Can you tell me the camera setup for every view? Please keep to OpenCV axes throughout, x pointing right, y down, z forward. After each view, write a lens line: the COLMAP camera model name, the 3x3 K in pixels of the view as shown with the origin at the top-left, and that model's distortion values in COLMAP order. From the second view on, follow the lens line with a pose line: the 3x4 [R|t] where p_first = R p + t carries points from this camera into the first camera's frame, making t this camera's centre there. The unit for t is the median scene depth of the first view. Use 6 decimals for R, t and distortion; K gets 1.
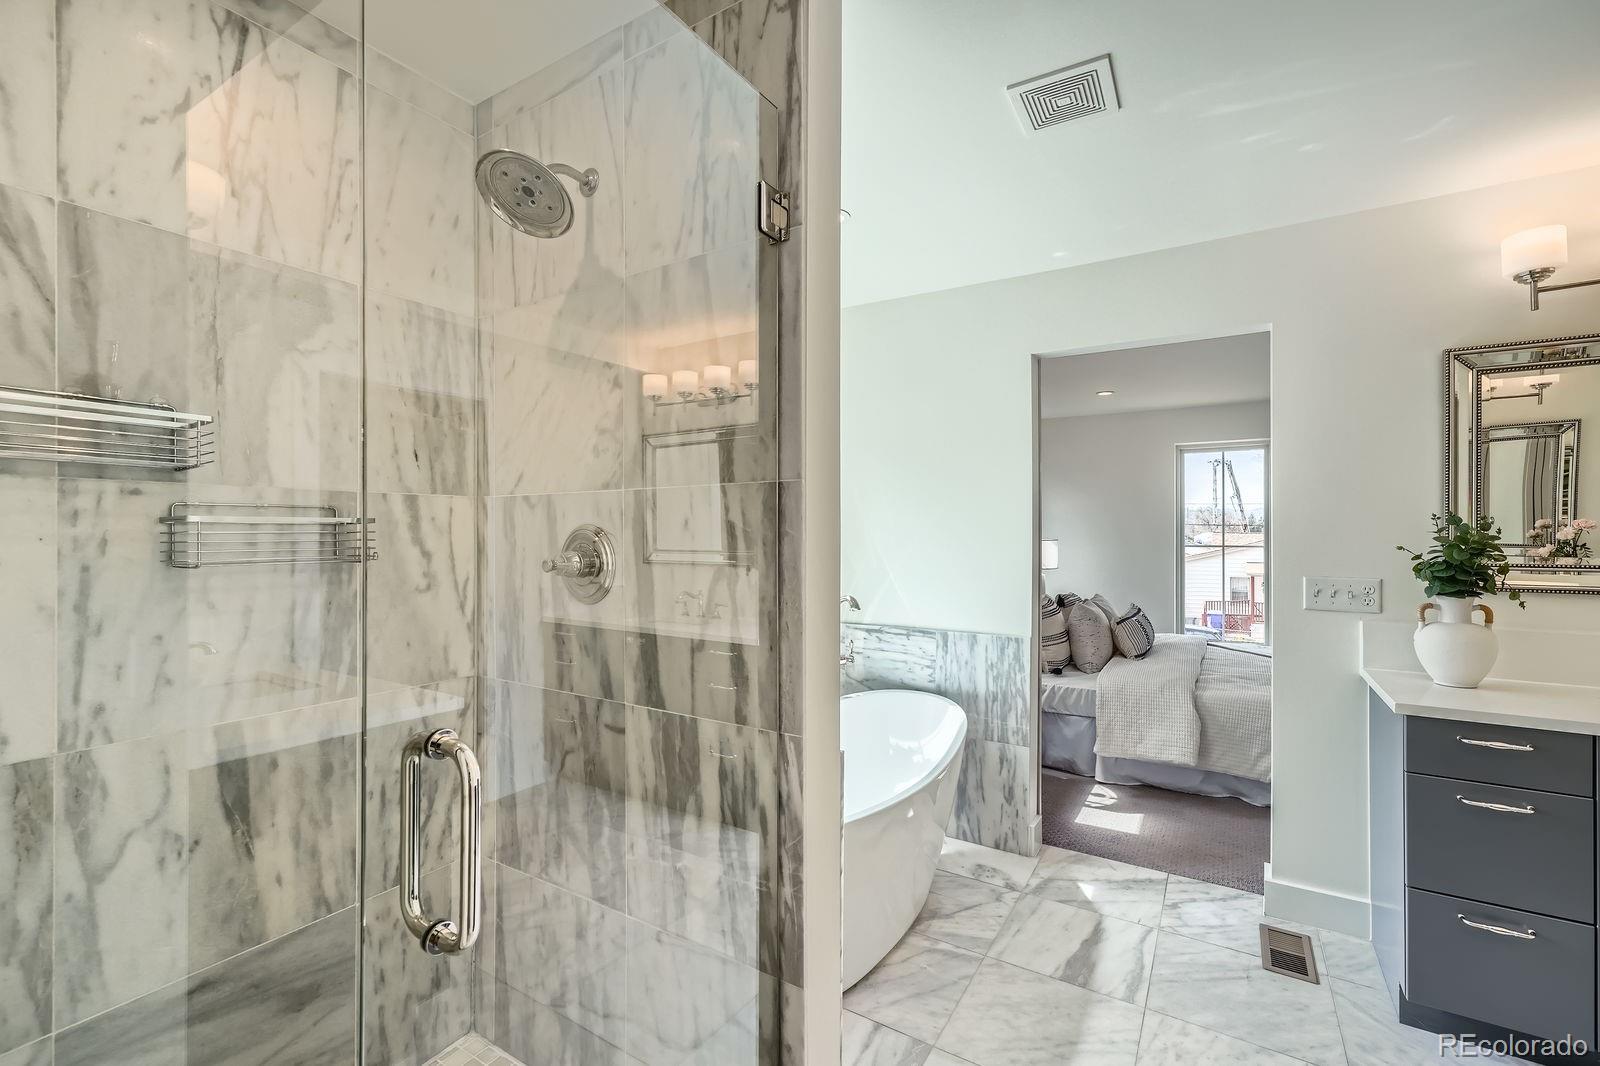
lens RADIAL K [[681.3, 0, 801.0], [0, 681.3, 532.5], [0, 0, 1]] dist [-0.004762, -0.000044]
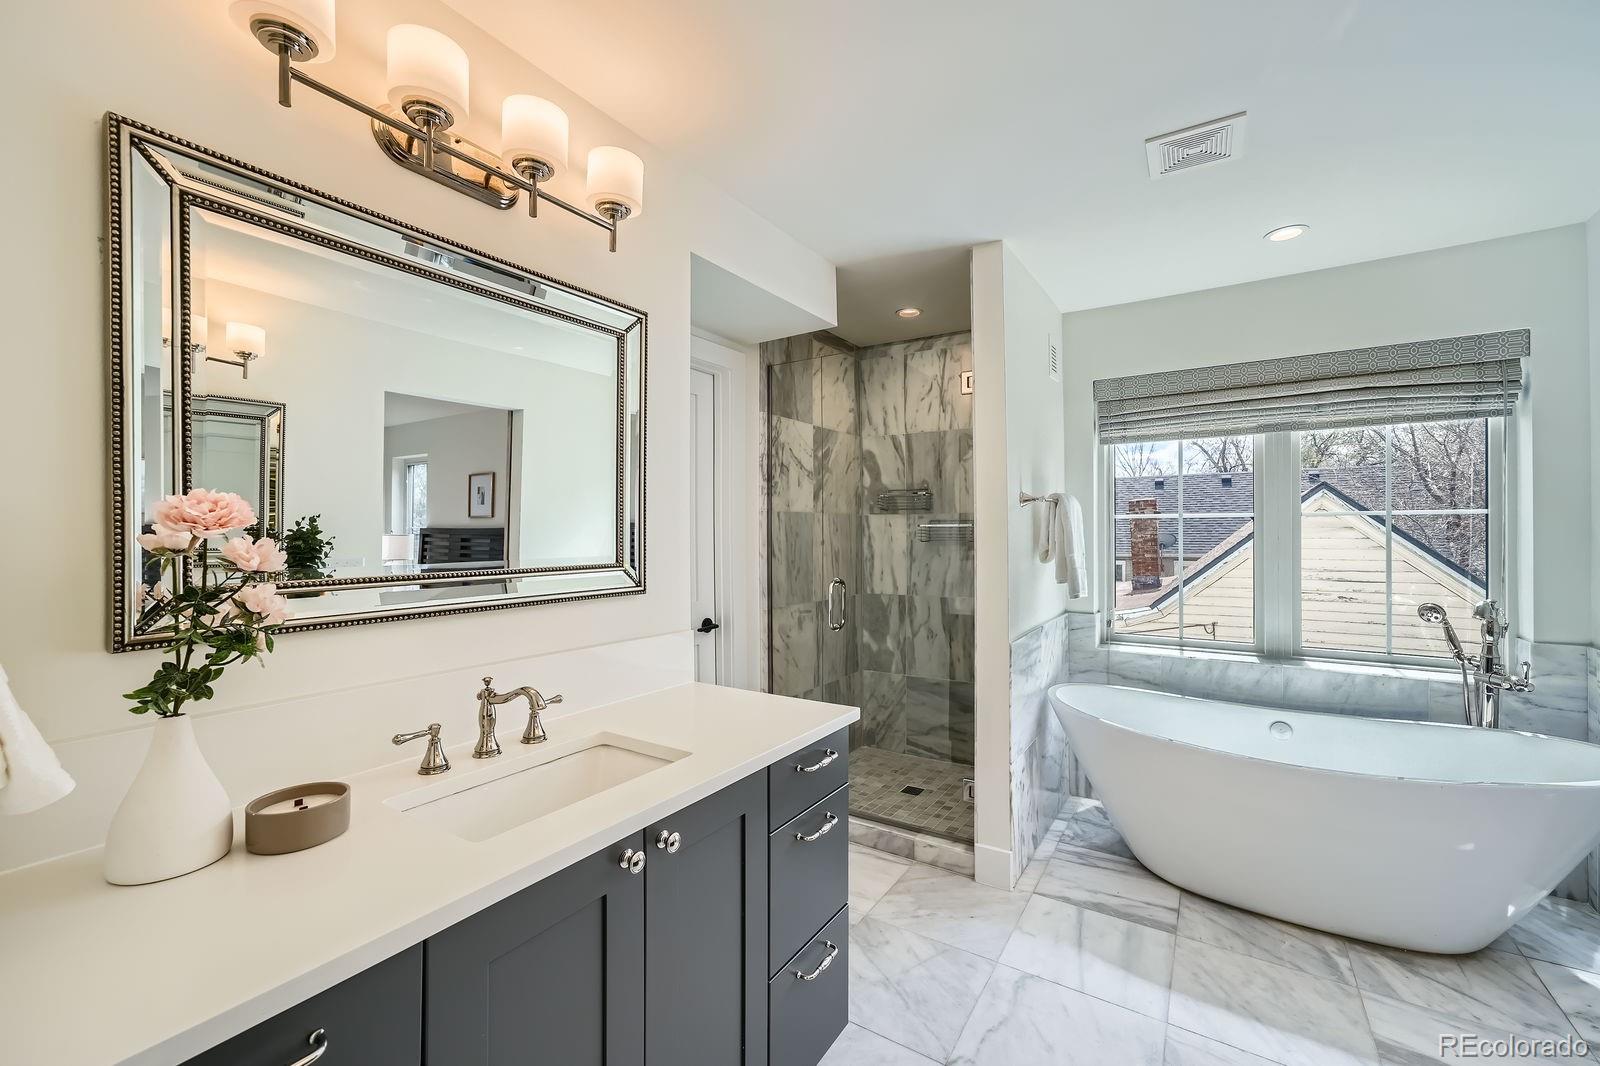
lens RADIAL K [[662.9, 0, 800.0], [0, 662.9, 530.2], [0, 0, 1]] dist [-0.000671, 0.000163]
pose [[-0.010063, -0.001793, -0.999948, 1.960091], [0.003341, 0.999993, -0.001827, 0.003331], [0.999944, -0.003359, -0.010056, 0.426764]]
